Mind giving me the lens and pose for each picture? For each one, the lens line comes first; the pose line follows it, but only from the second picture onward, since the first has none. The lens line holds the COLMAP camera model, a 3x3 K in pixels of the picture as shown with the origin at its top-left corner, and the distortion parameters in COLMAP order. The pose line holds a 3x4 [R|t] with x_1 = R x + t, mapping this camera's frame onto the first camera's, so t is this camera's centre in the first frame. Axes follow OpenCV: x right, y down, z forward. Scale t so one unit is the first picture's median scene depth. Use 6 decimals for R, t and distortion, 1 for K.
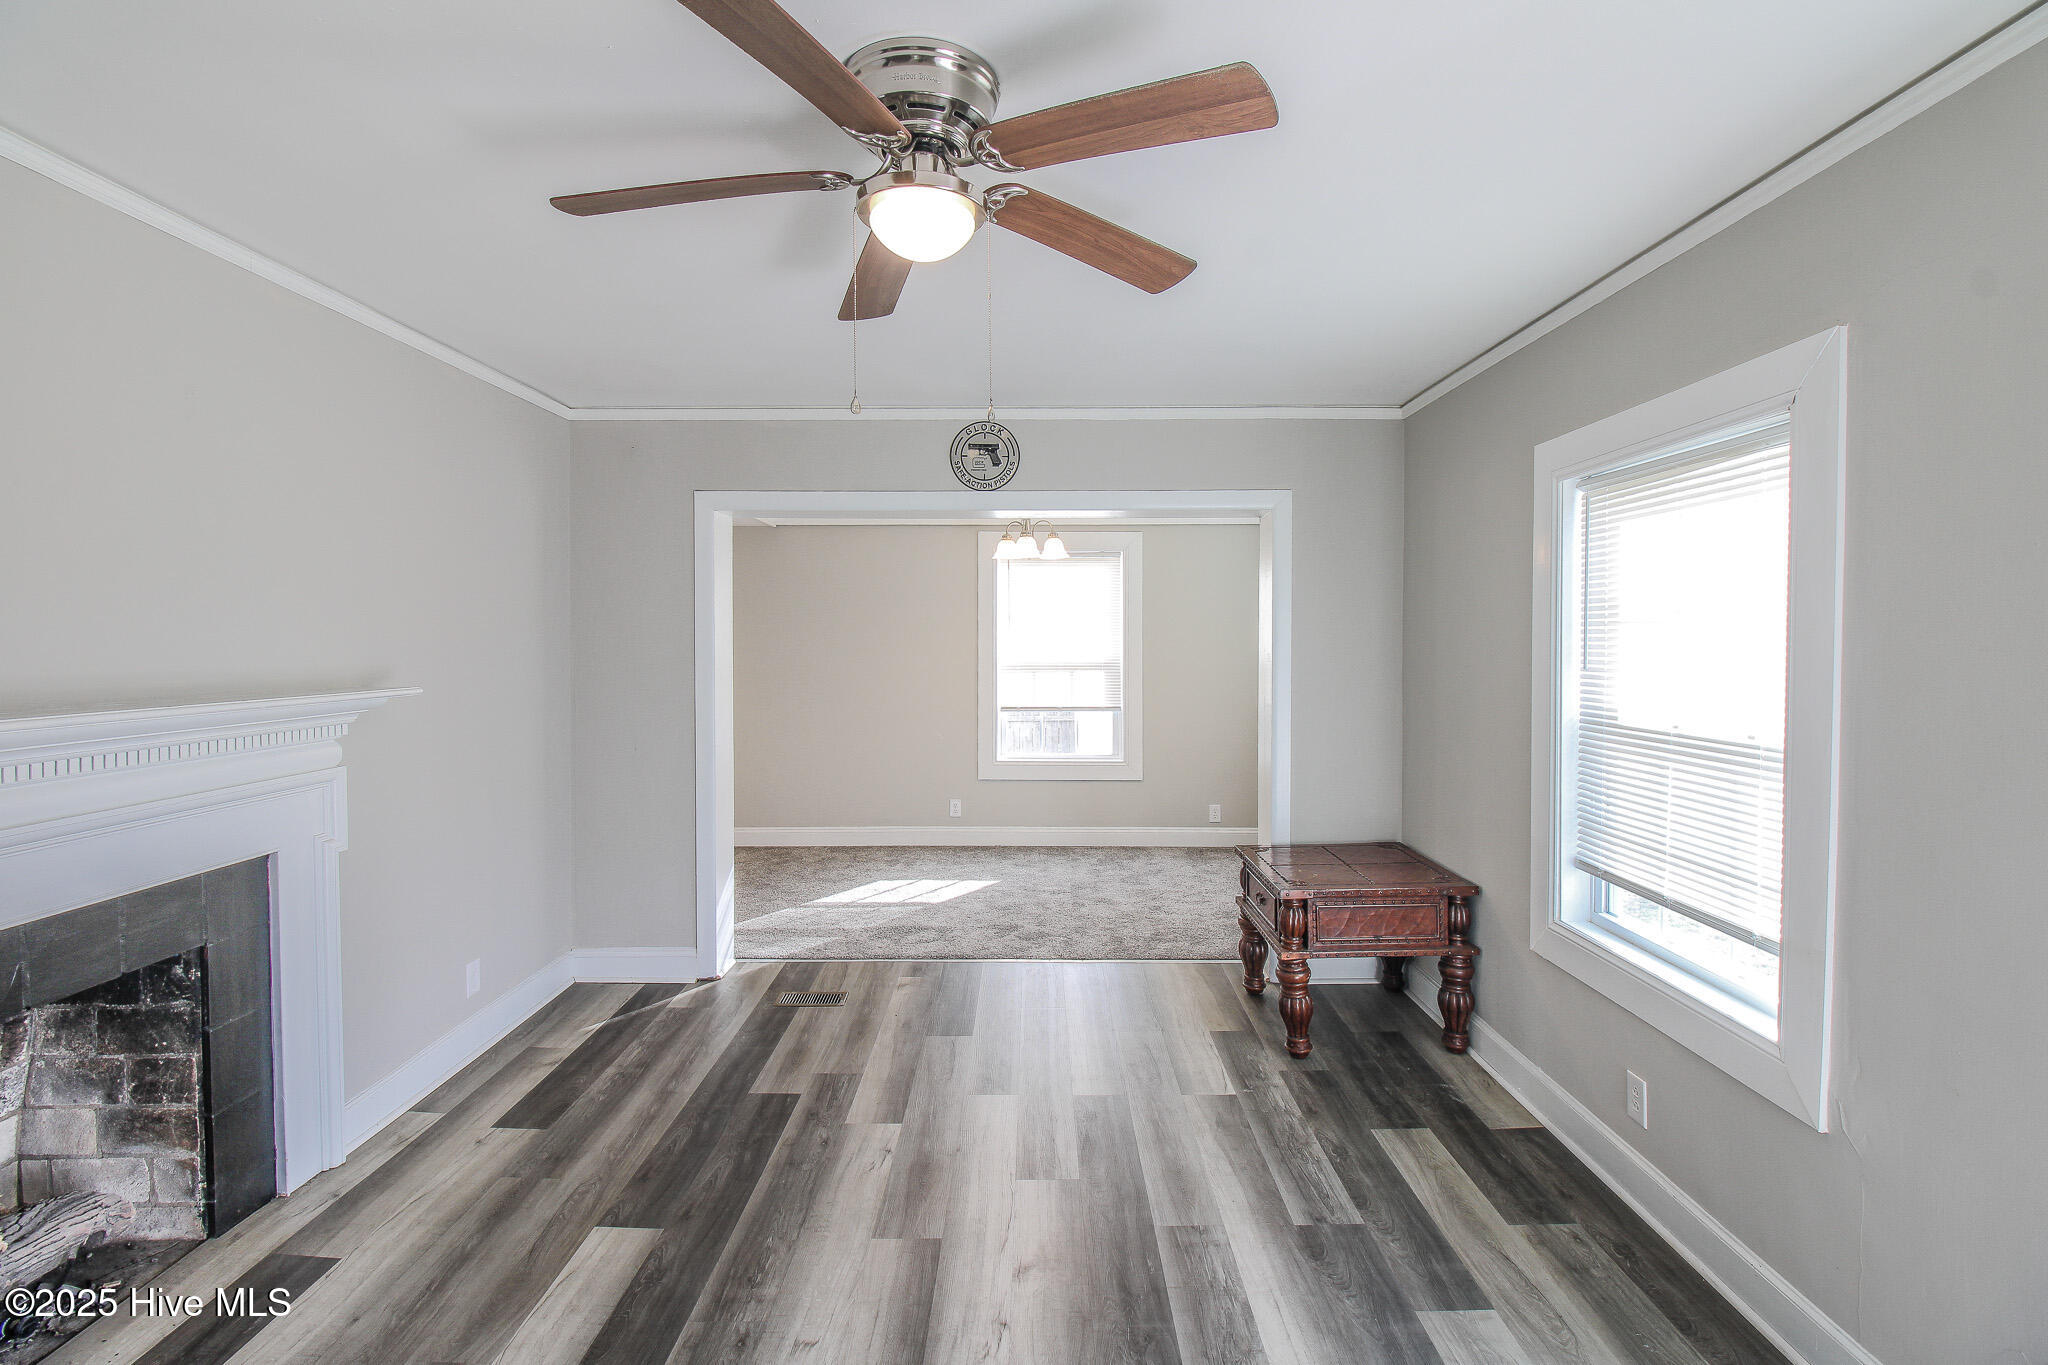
lens RADIAL K [[960.6, 0, 1026.0], [0, 960.6, 660.2], [0, 0, 1]] dist [0.000644, -0.011530]
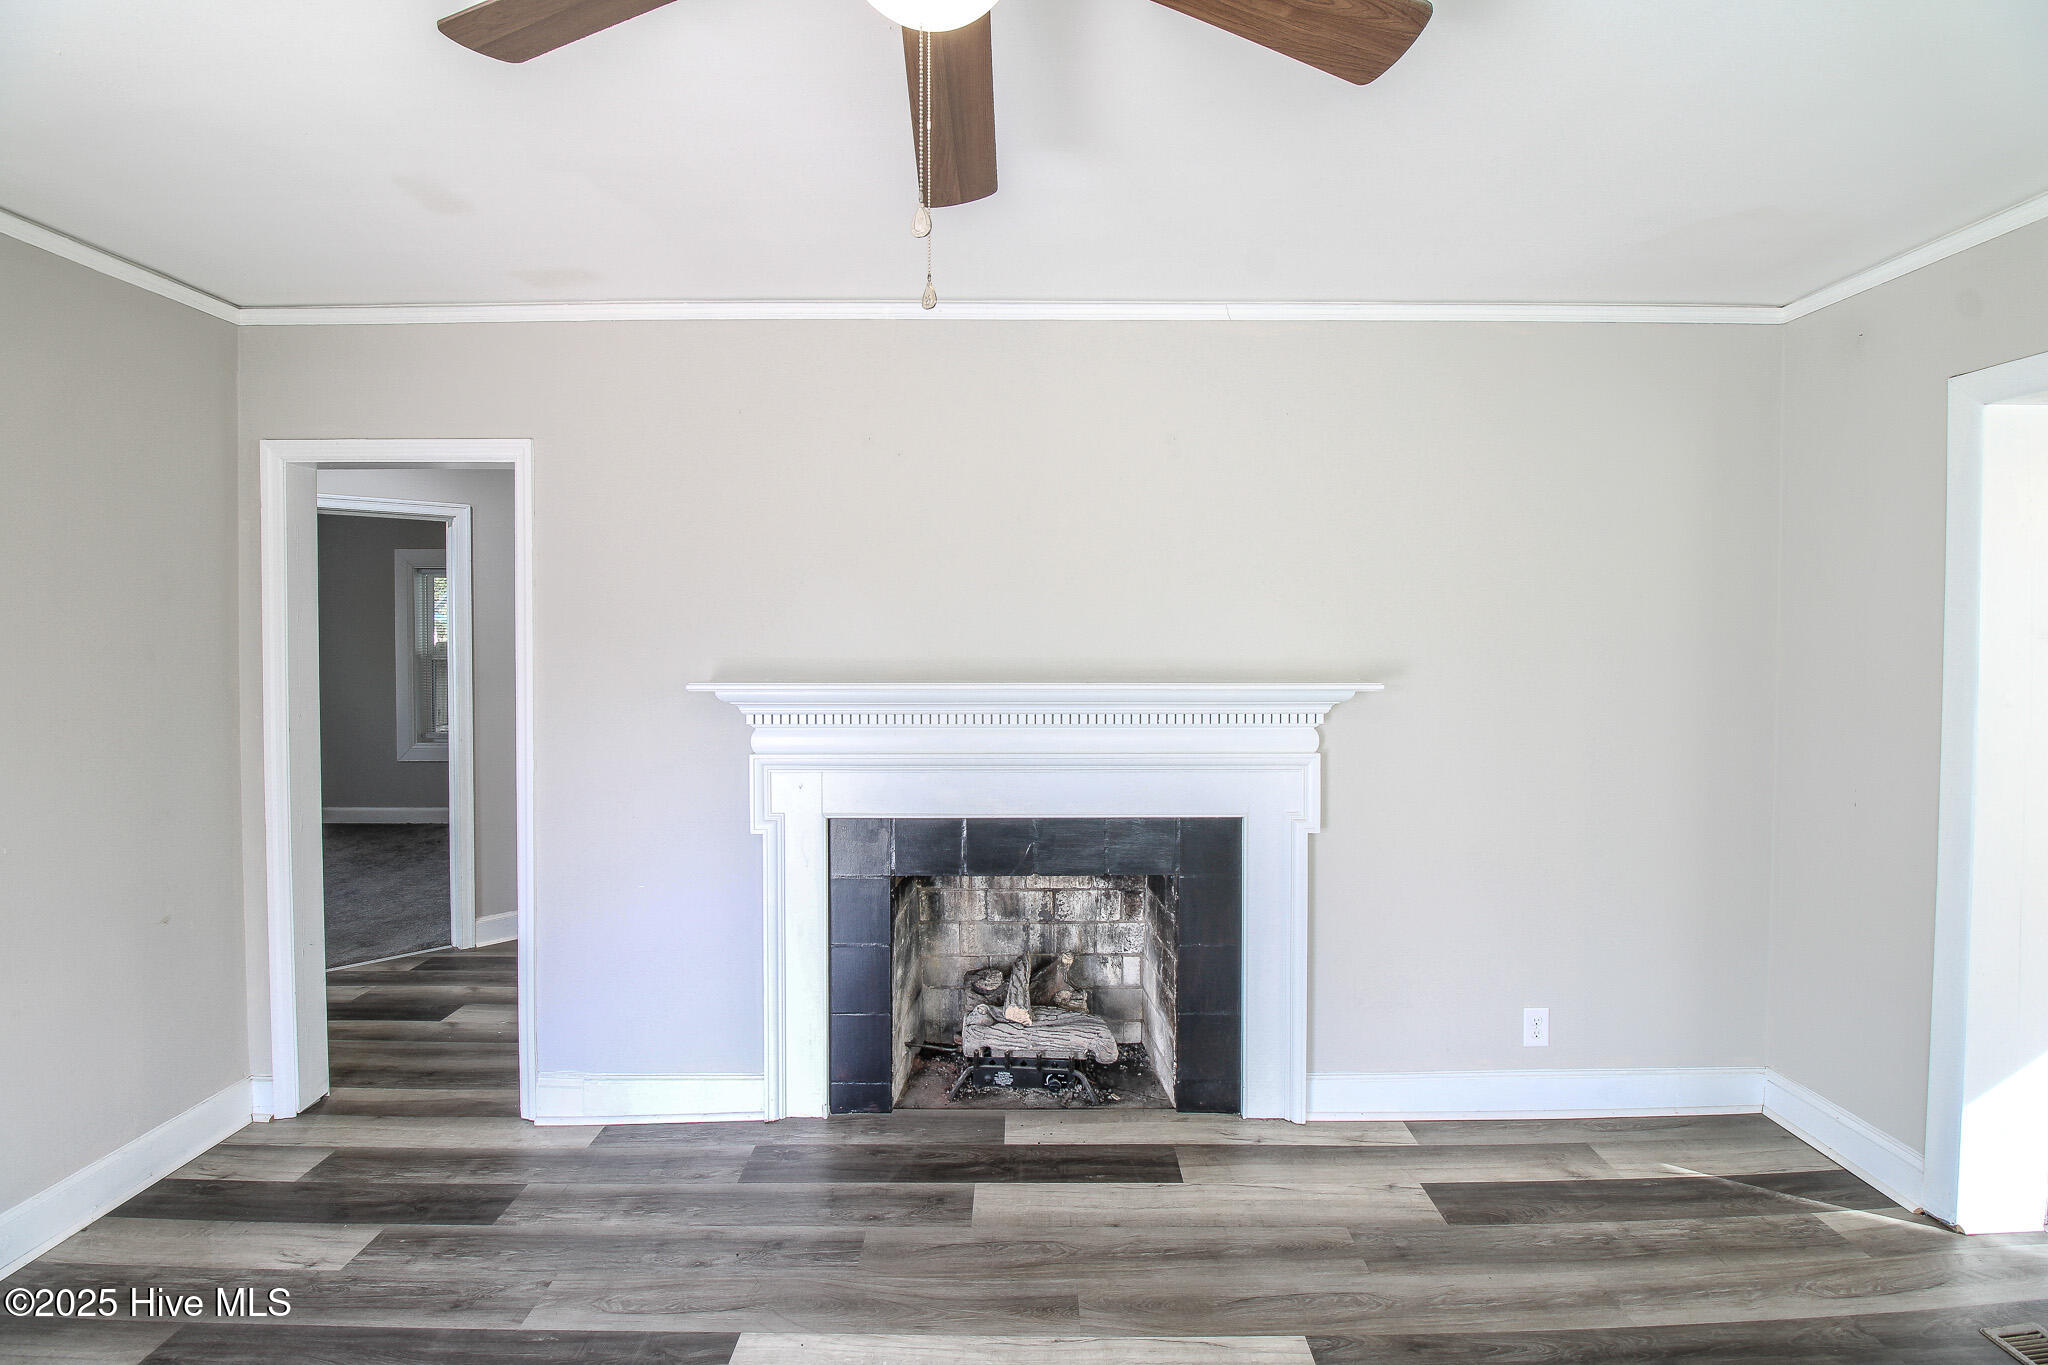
lens RADIAL K [[944.0, 0, 1026.4], [0, 944.0, 639.4], [0, 0, 1]] dist [-0.029132, -0.000588]
pose [[0.005344, 0.012291, -0.999910, 0.300392], [-0.023151, 0.999658, 0.012165, -0.018468], [0.999718, 0.023084, 0.005626, 0.633159]]
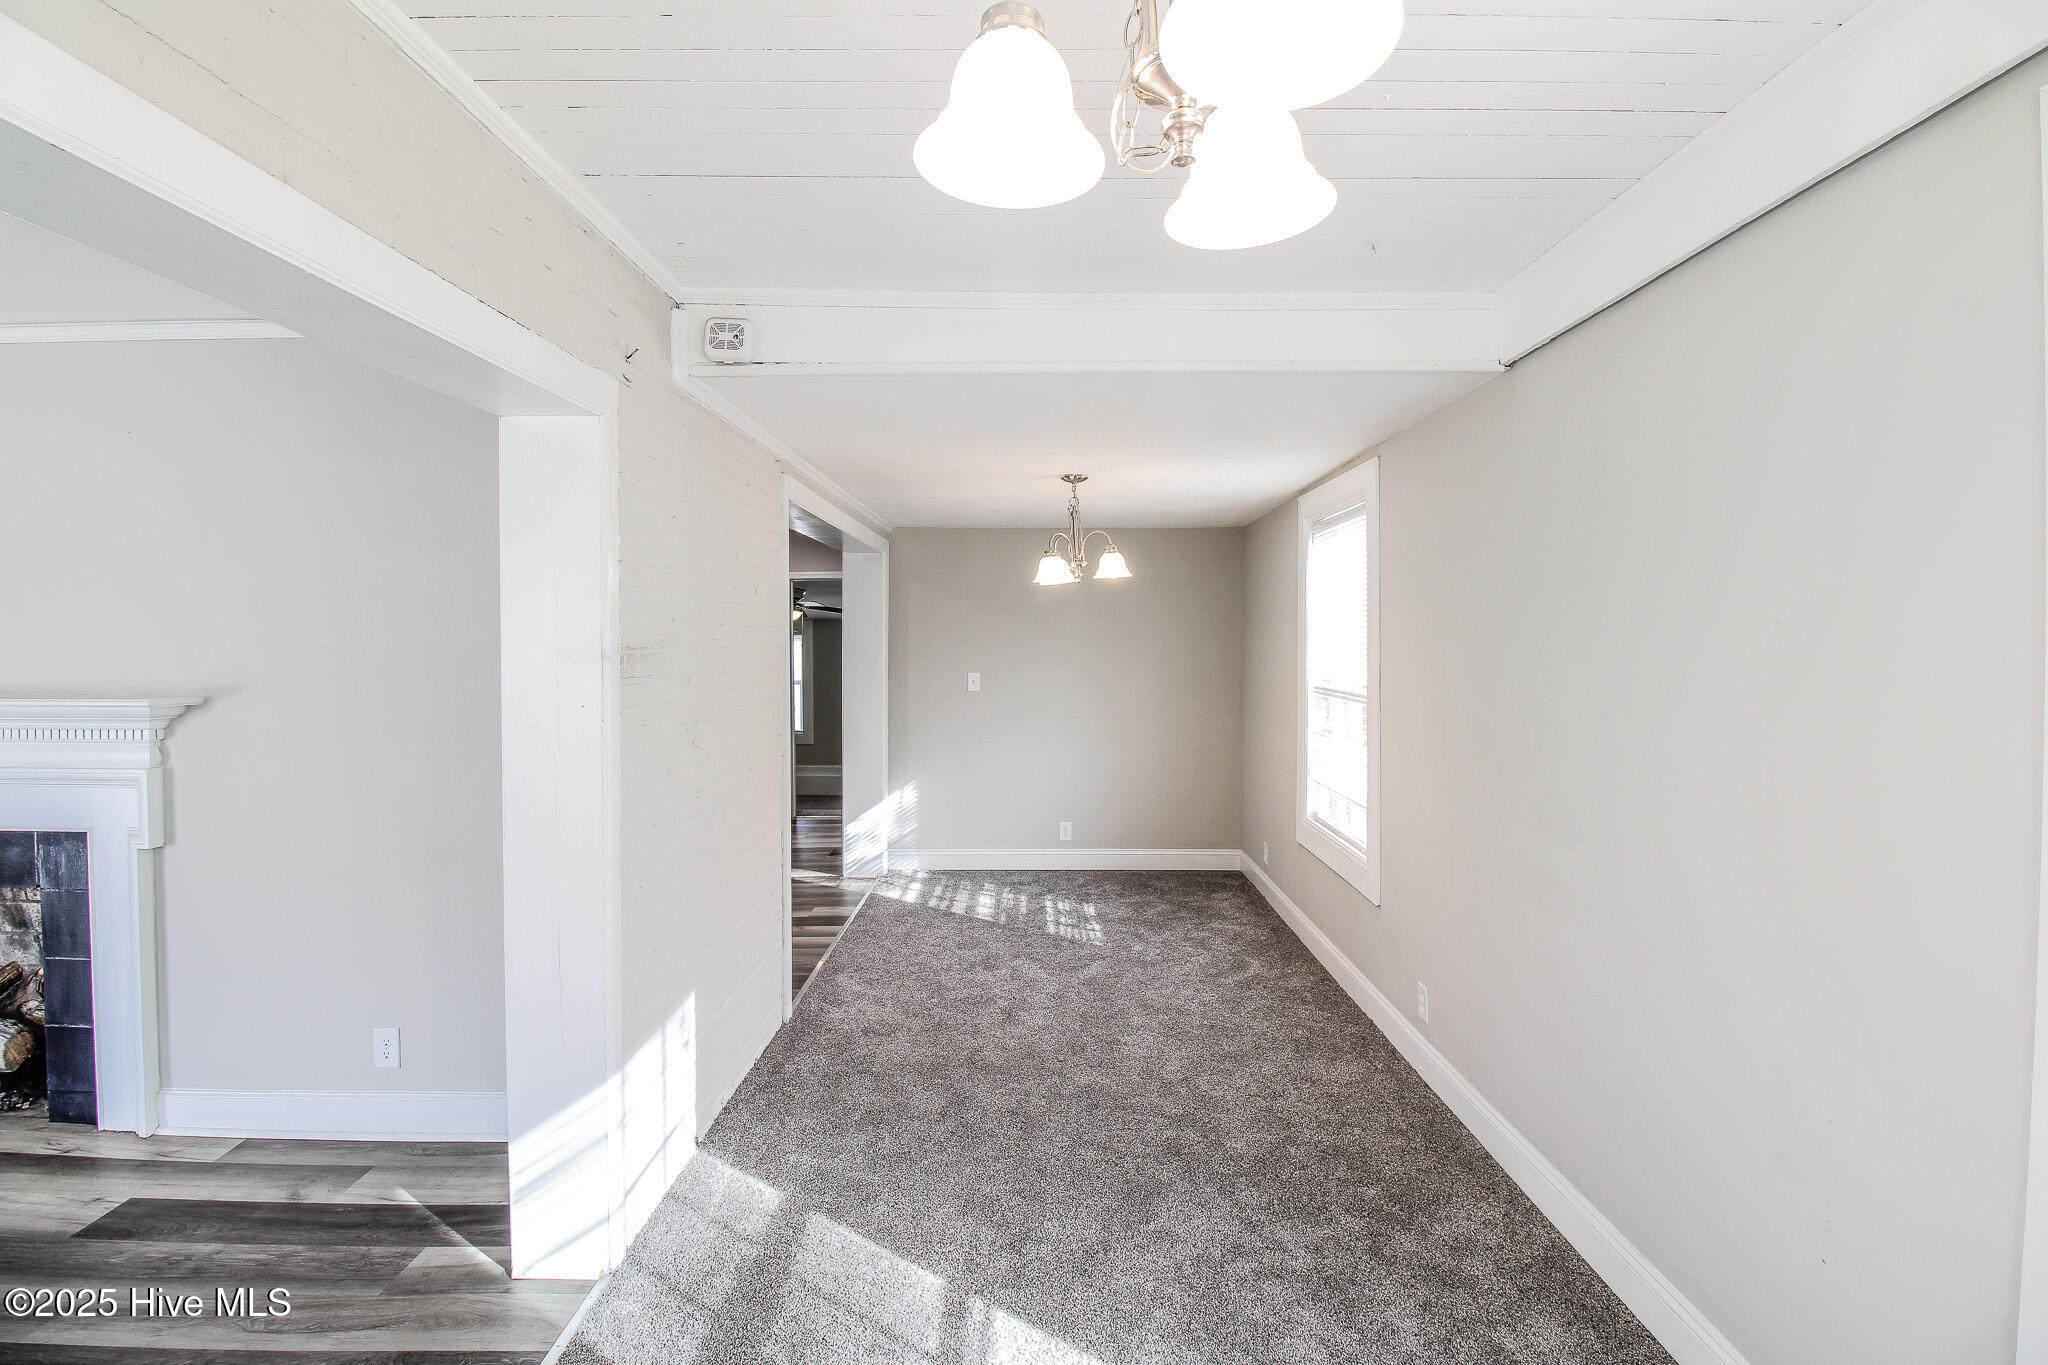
lens RADIAL K [[945.9, 0, 1028.2], [0, 945.9, 652.2], [0, 0, 1]] dist [0.002040, -0.011566]
pose [[-0.001640, 0.009993, -0.999949, 0.307352], [-0.024646, 0.999646, 0.010030, -0.050420], [0.999695, 0.024661, -0.001393, 1.867080]]
